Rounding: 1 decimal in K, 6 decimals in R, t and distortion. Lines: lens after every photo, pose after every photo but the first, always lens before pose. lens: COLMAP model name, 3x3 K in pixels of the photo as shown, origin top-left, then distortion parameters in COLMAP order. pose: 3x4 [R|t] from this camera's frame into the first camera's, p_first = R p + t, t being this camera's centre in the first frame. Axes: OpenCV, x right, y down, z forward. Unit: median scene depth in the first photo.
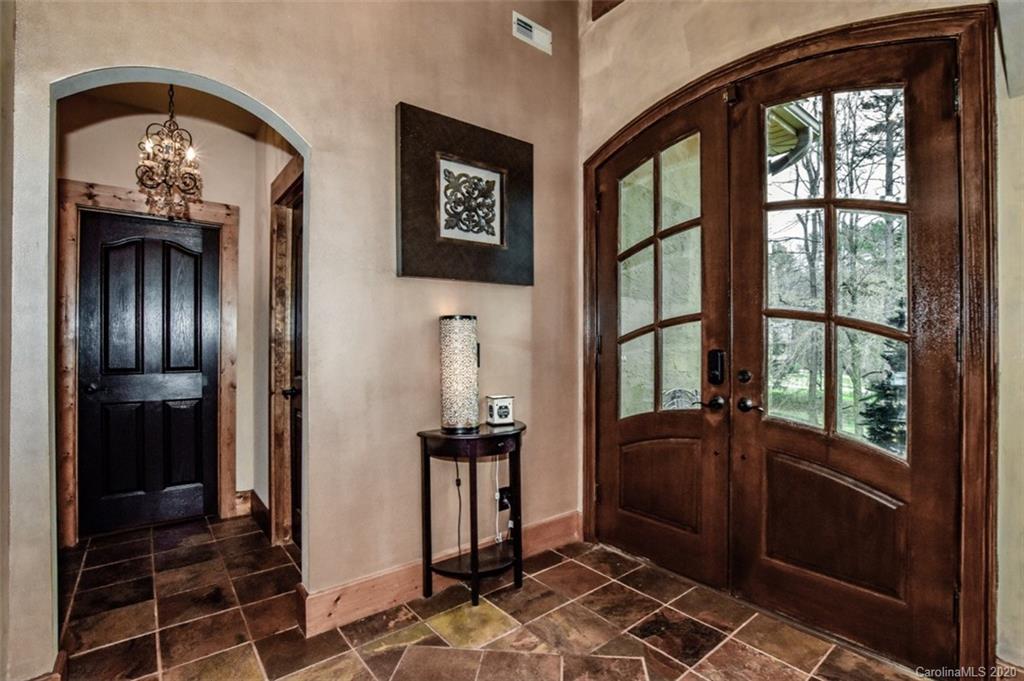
lens RADIAL K [[434.5, 0, 527.0], [0, 434.5, 336.8], [0, 0, 1]] dist [-0.039778, 0.000041]
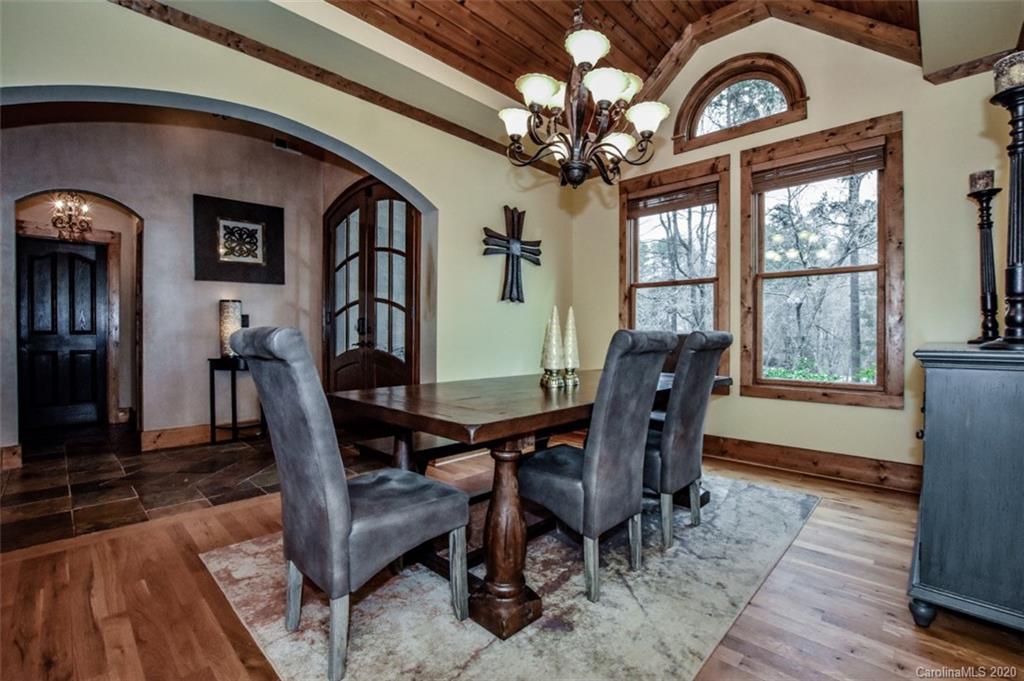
lens RADIAL K [[457.7, 0, 521.3], [0, 457.7, 338.9], [0, 0, 1]] dist [-0.014914, 0.000151]
pose [[0.997480, 0.004542, 0.070797, 0.913499], [-0.005809, 0.999826, 0.017711, 0.075463], [-0.070704, -0.018078, 0.997333, -1.047808]]
